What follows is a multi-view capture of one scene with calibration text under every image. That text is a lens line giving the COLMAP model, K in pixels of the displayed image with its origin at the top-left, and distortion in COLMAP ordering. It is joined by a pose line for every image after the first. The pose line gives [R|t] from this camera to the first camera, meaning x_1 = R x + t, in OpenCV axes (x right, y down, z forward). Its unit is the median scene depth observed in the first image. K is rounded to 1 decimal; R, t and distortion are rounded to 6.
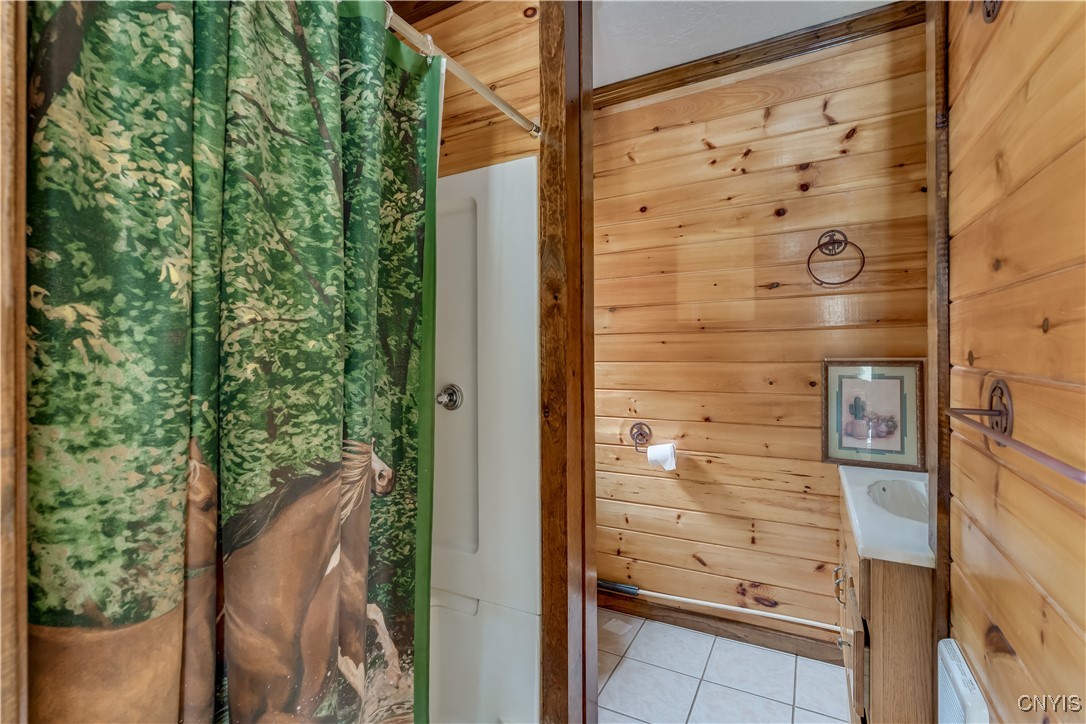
lens RADIAL K [[495.4, 0, 542.0], [0, 495.4, 357.6], [0, 0, 1]] dist [-0.008237, 0.002494]
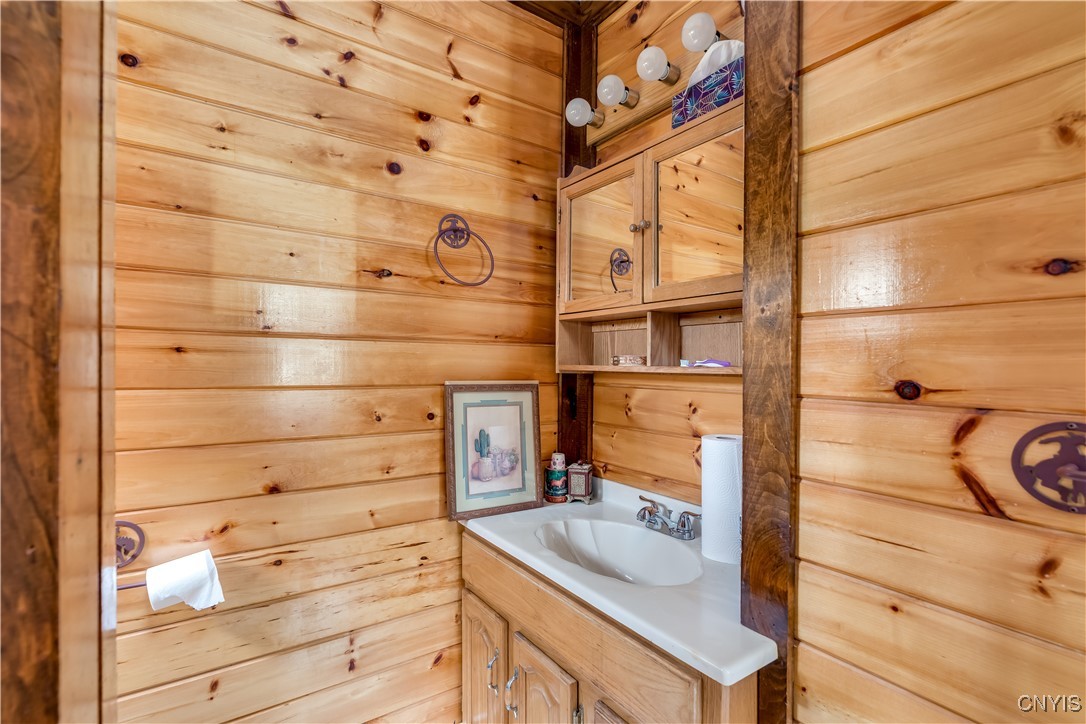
lens RADIAL K [[495.4, 0, 540.0], [0, 495.4, 377.3], [0, 0, 1]] dist [-0.008237, 0.002494]
pose [[0.453219, 0.002398, 0.891396, -0.036802], [-0.005583, 0.999984, 0.000149, -0.005693], [-0.891381, -0.005044, 0.453226, 0.532203]]
